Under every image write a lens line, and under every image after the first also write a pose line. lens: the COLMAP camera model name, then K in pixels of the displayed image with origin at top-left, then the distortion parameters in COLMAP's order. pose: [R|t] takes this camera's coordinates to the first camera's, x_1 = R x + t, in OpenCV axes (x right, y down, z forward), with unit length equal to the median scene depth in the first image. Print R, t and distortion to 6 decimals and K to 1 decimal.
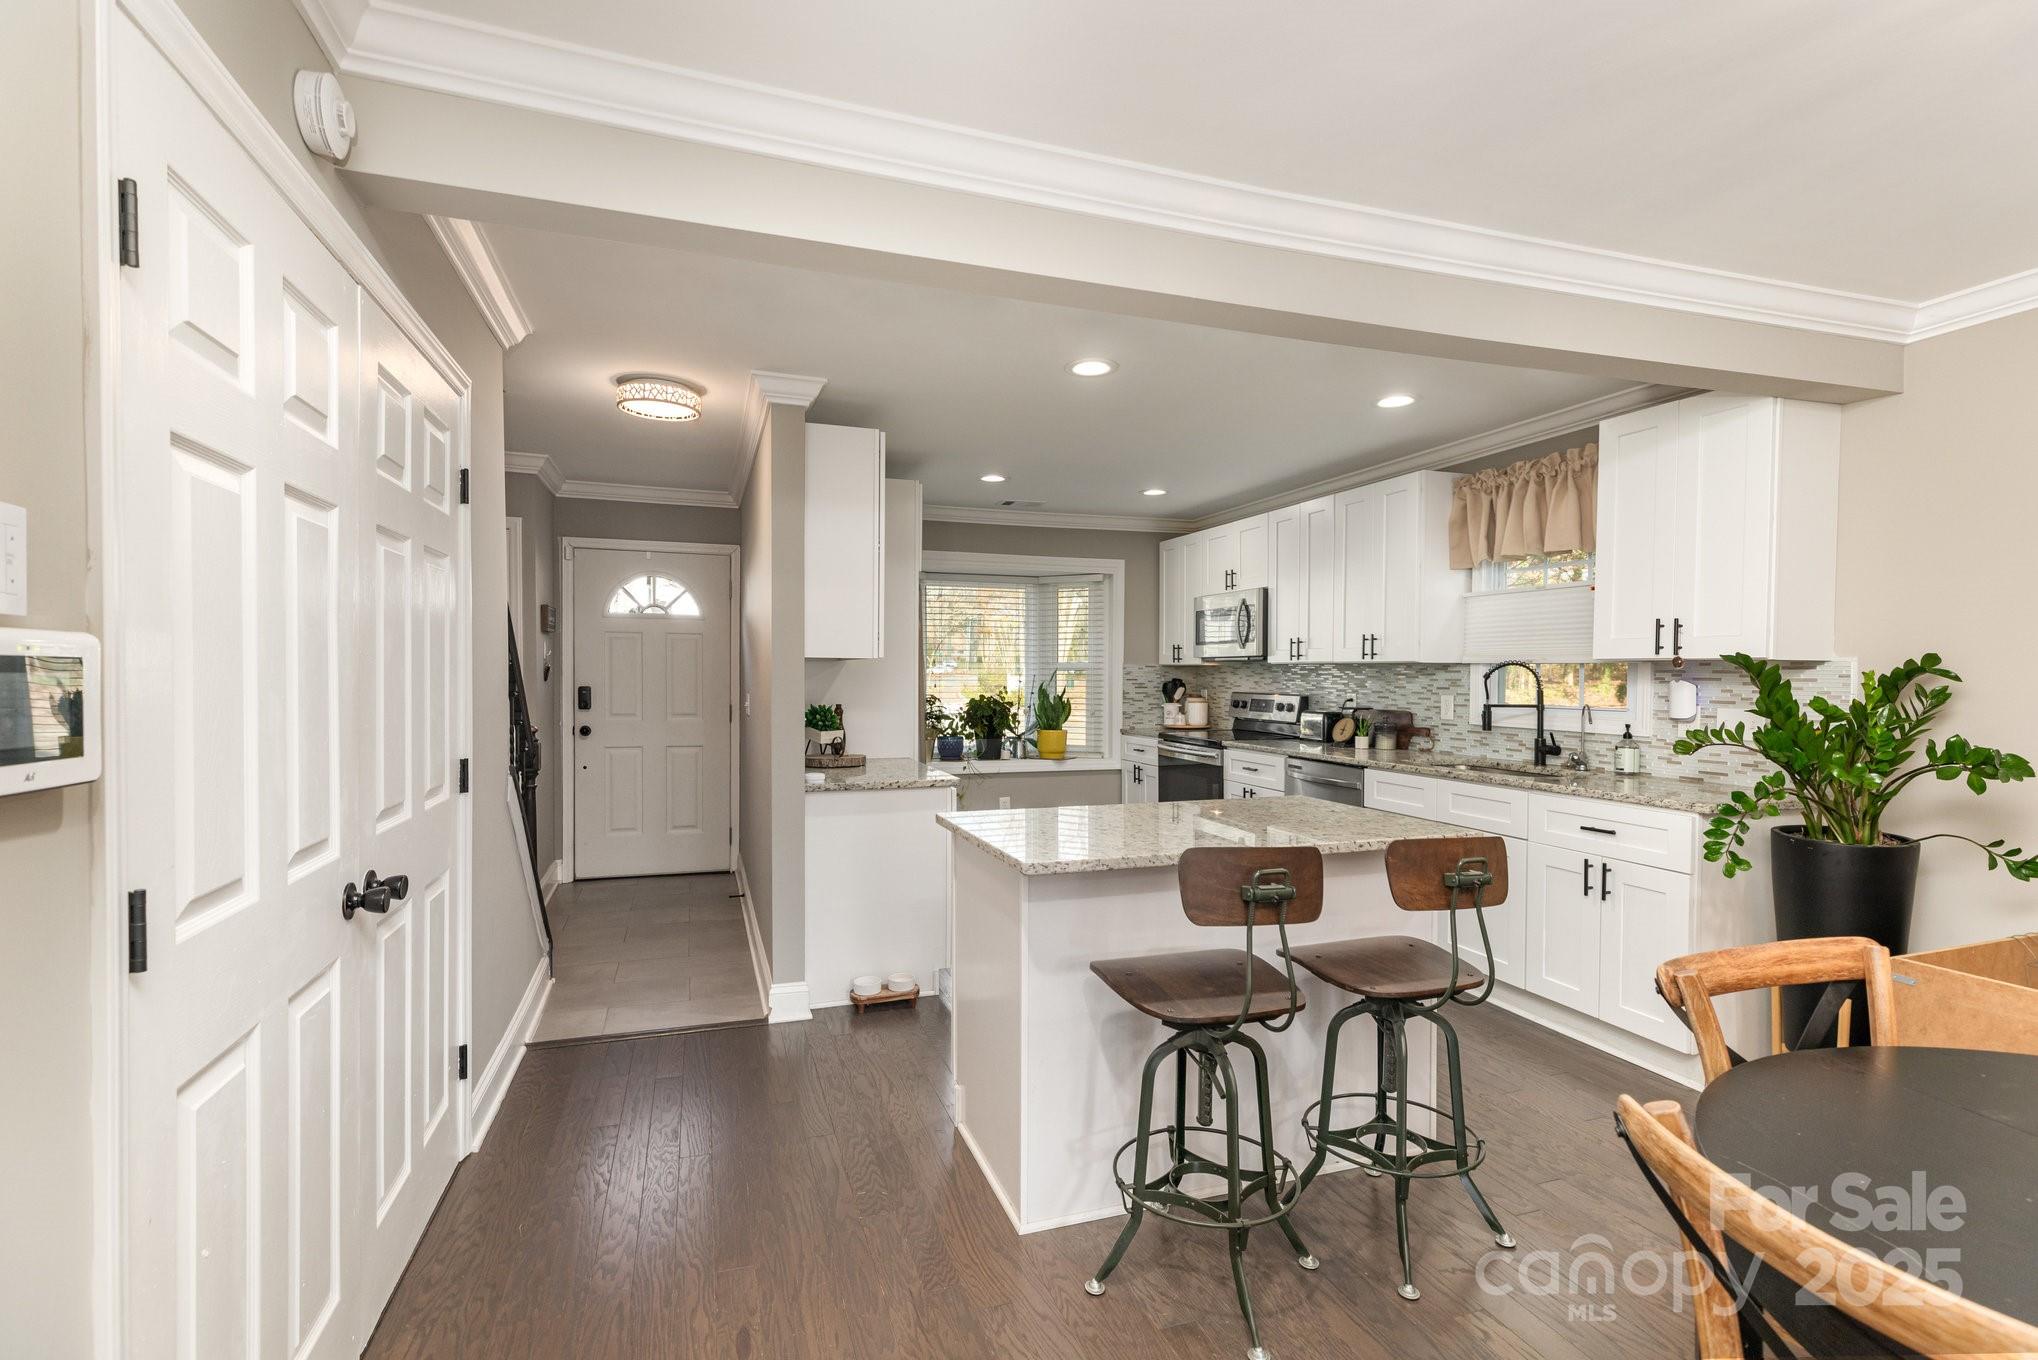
lens RADIAL K [[942.0, 0, 1000.4], [0, 942.0, 693.0], [0, 0, 1]] dist [0.000868, 0.000190]
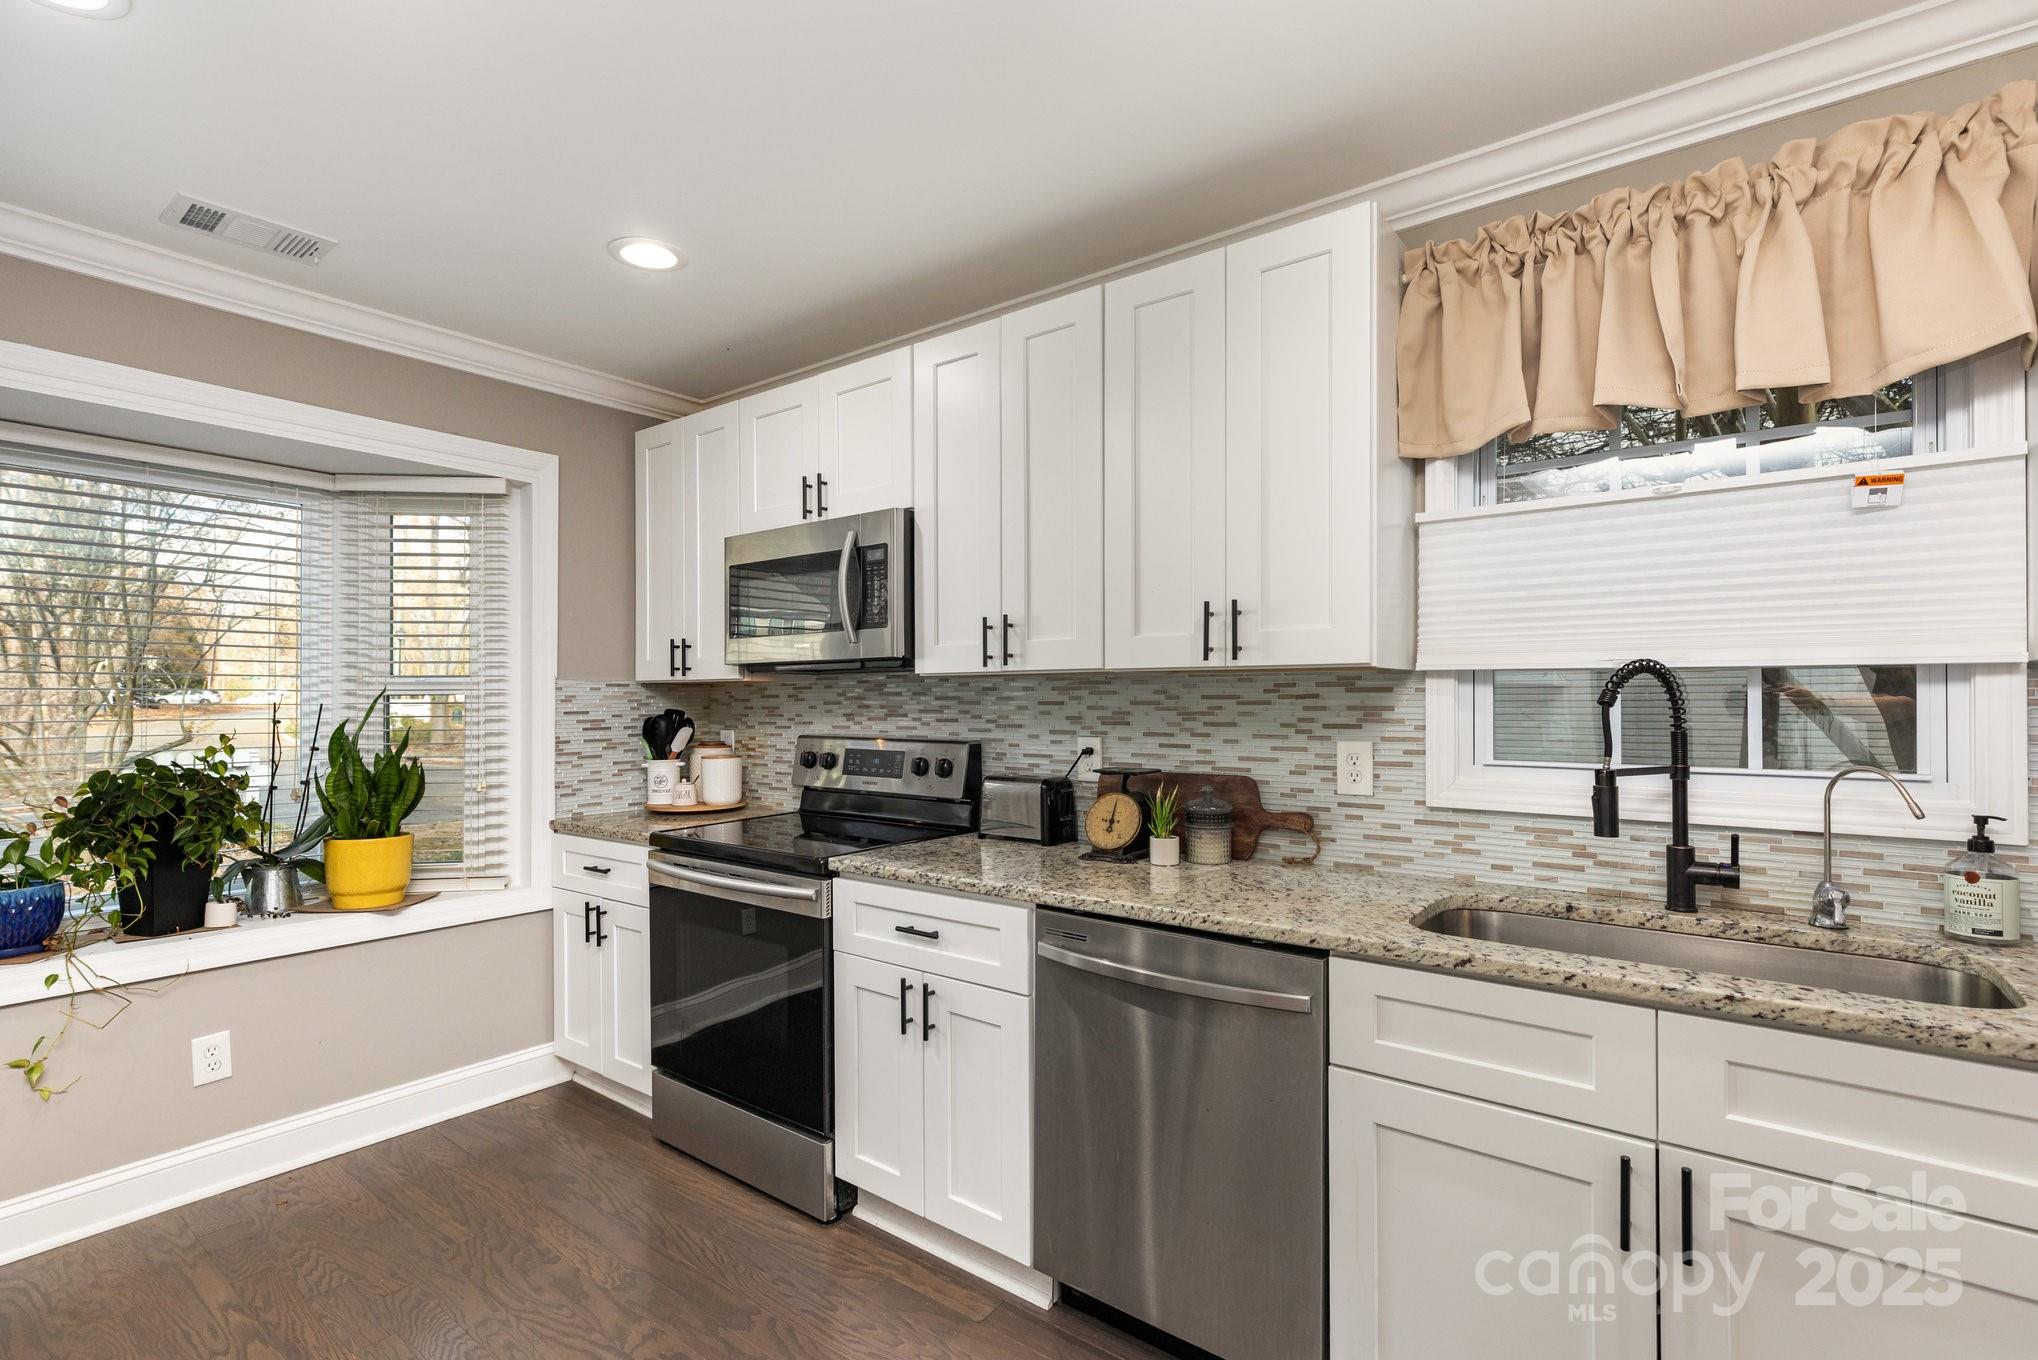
lens RADIAL K [[942.0, 0, 1000.4], [0, 942.0, 693.0], [0, 0, 1]] dist [0.000868, 0.000190]
pose [[0.829834, -0.001116, 0.558009, 0.056120], [0.017619, 0.999552, -0.024203, -0.009453], [-0.557732, 0.029916, 0.829482, 0.519606]]
